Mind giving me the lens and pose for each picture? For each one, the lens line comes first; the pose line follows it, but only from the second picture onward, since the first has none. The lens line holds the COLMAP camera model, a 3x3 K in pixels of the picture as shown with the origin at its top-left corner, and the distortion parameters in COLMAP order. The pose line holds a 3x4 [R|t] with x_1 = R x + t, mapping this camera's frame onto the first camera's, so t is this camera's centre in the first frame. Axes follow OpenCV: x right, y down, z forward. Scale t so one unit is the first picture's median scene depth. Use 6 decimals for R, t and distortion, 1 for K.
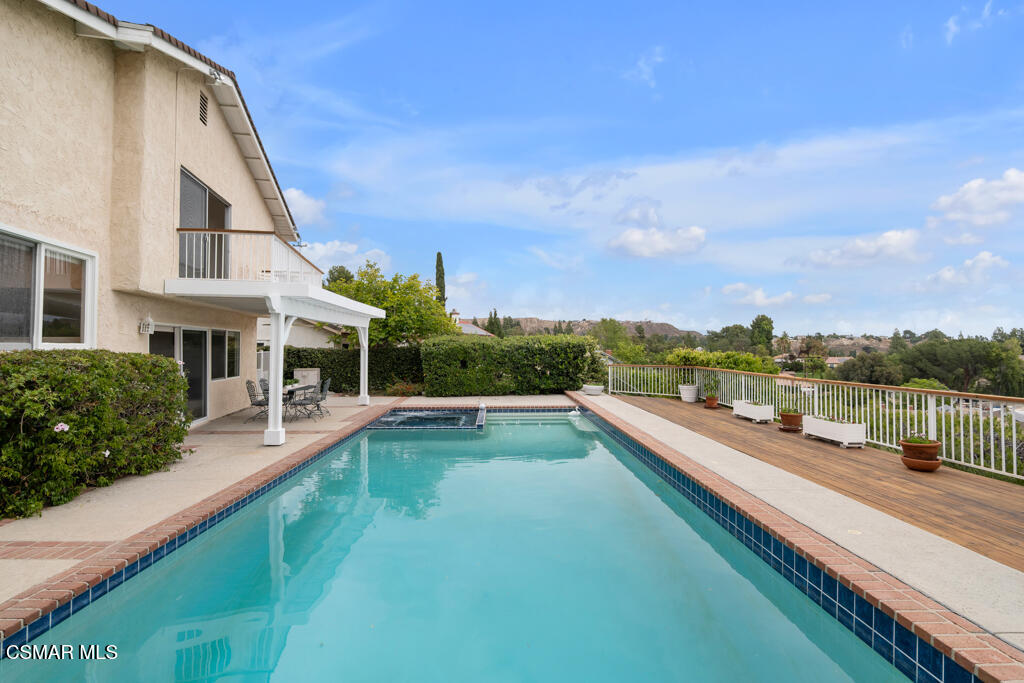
lens RADIAL K [[476.5, 0, 510.9], [0, 476.5, 341.4], [0, 0, 1]] dist [-0.022018, 0.006662]
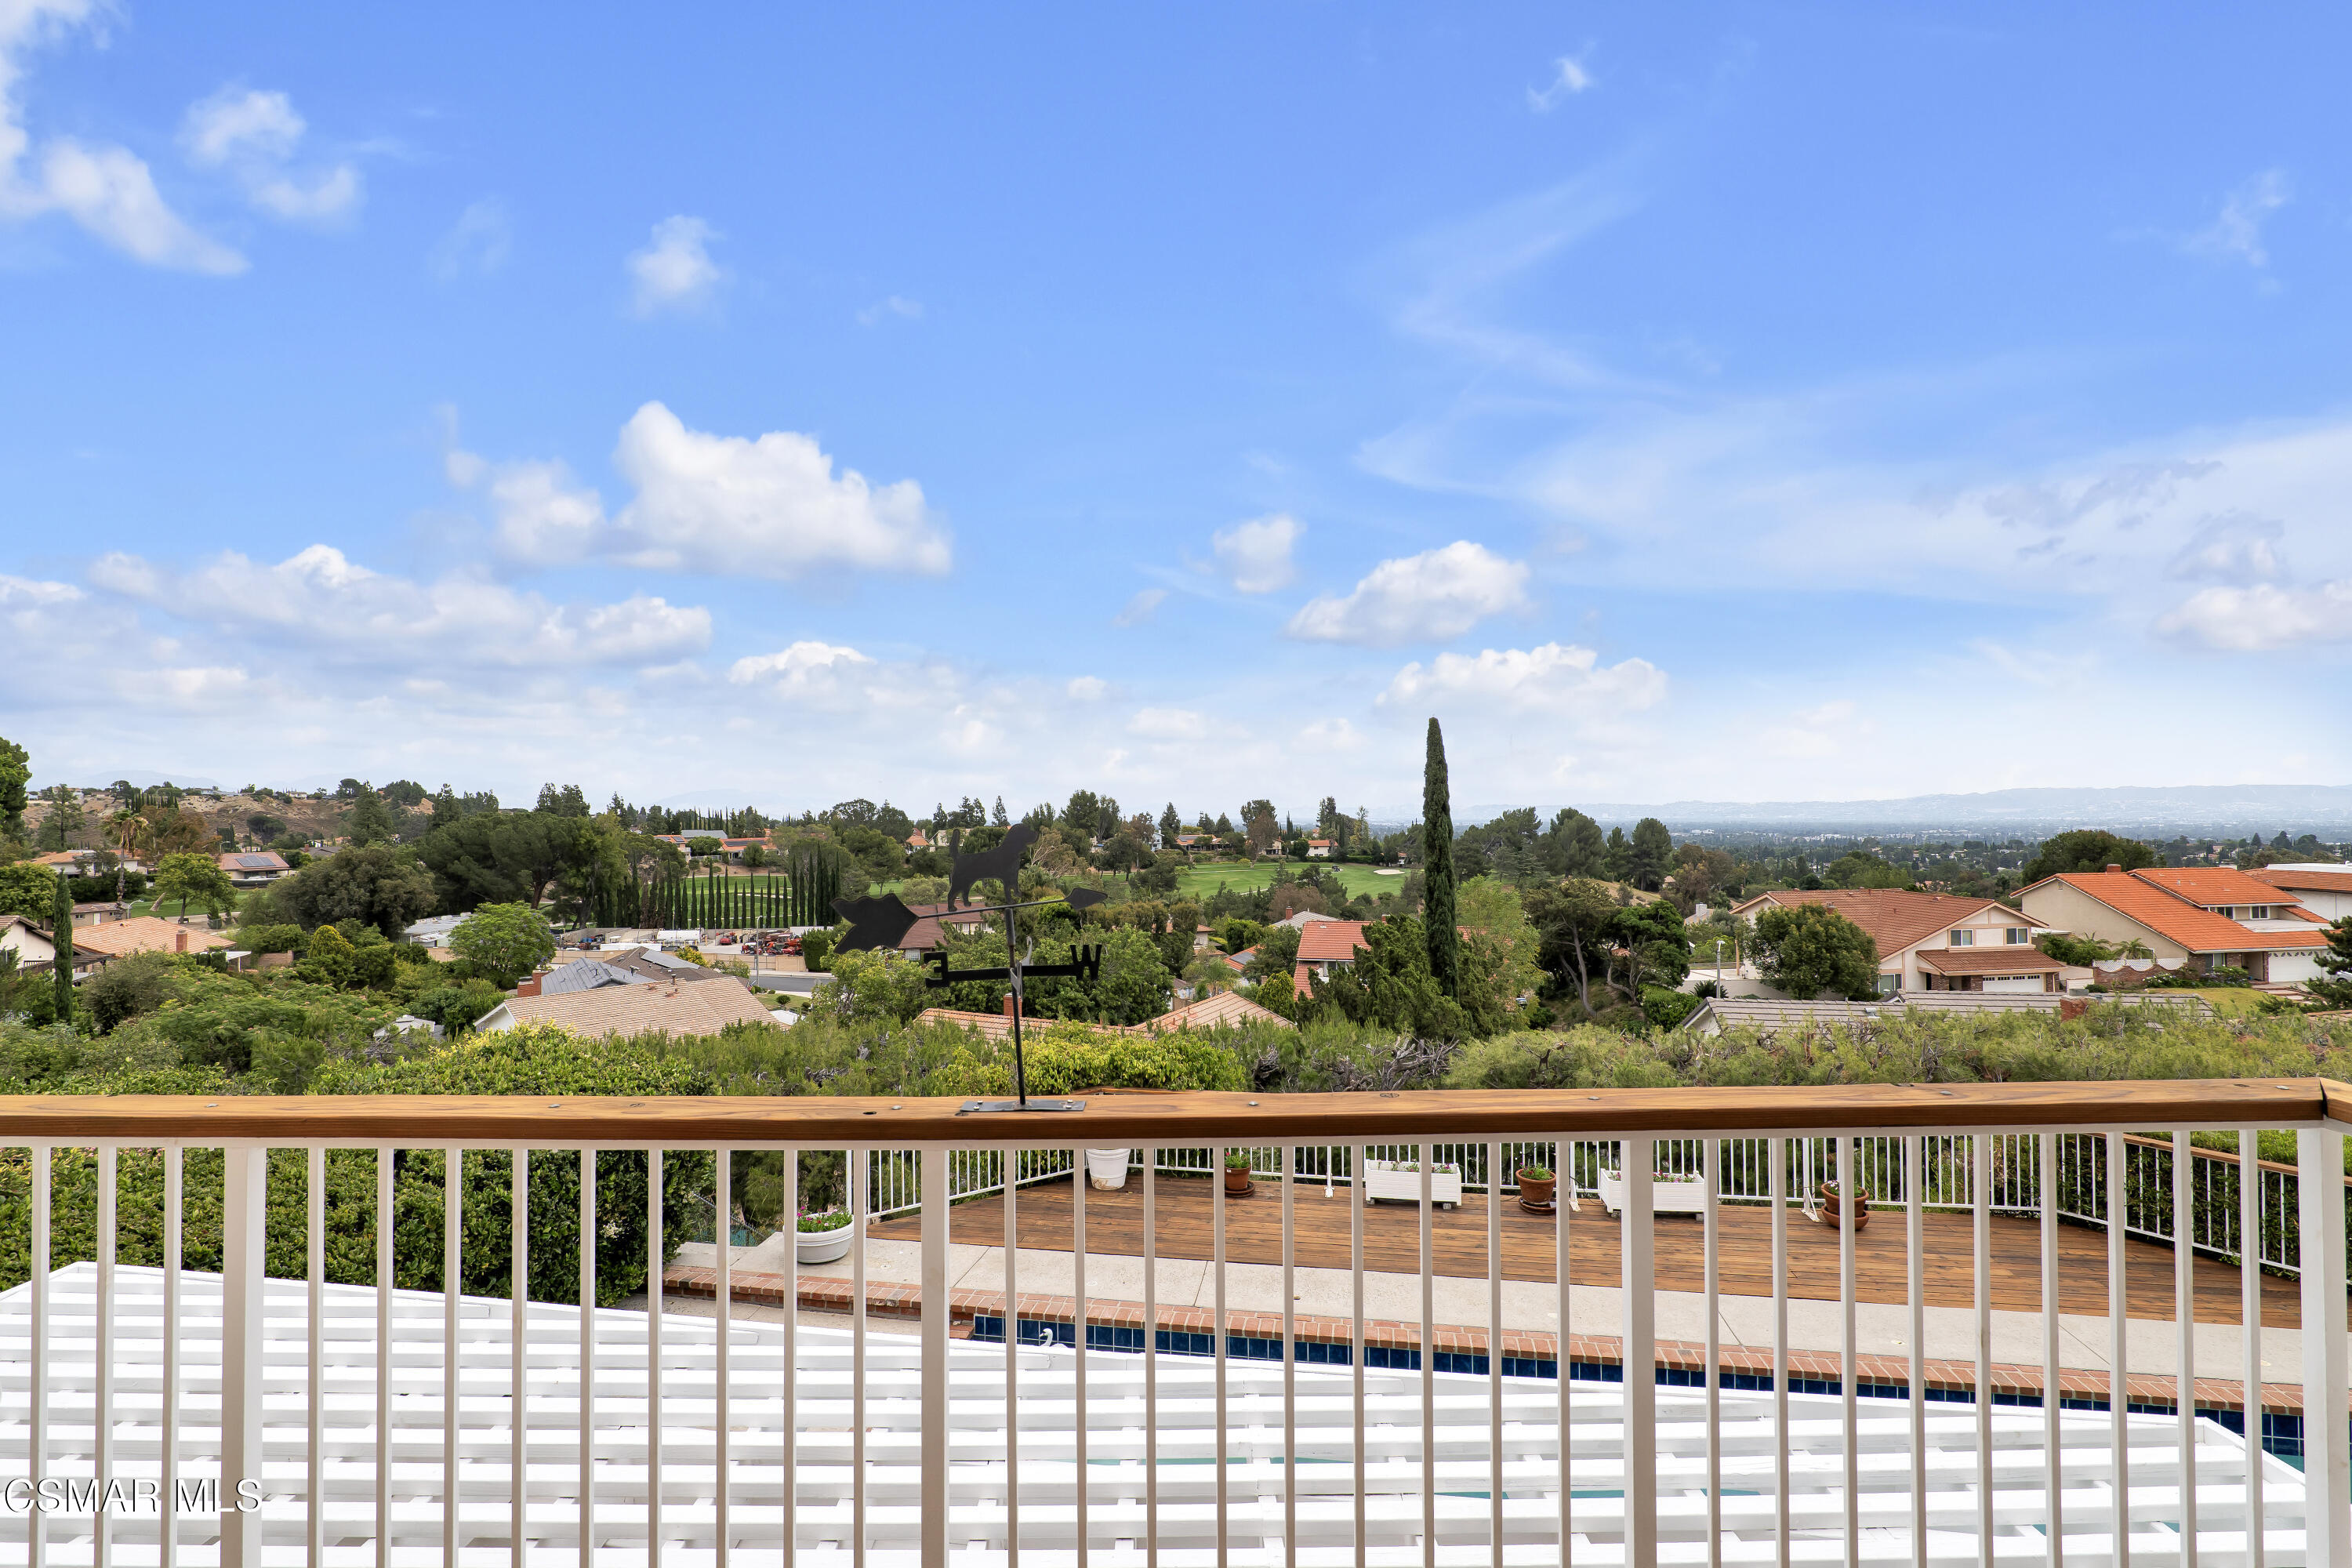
lens RADIAL K [[1095.3, 0, 1172.6], [0, 1095.3, 796.2], [0, 0, 1]] dist [-0.022499, 0.007406]
pose [[0.208477, 0.005306, 0.978013, -0.569759], [-0.001281, 0.999986, -0.005152, -0.214705], [-0.978026, -0.000179, 0.208481, 0.865329]]
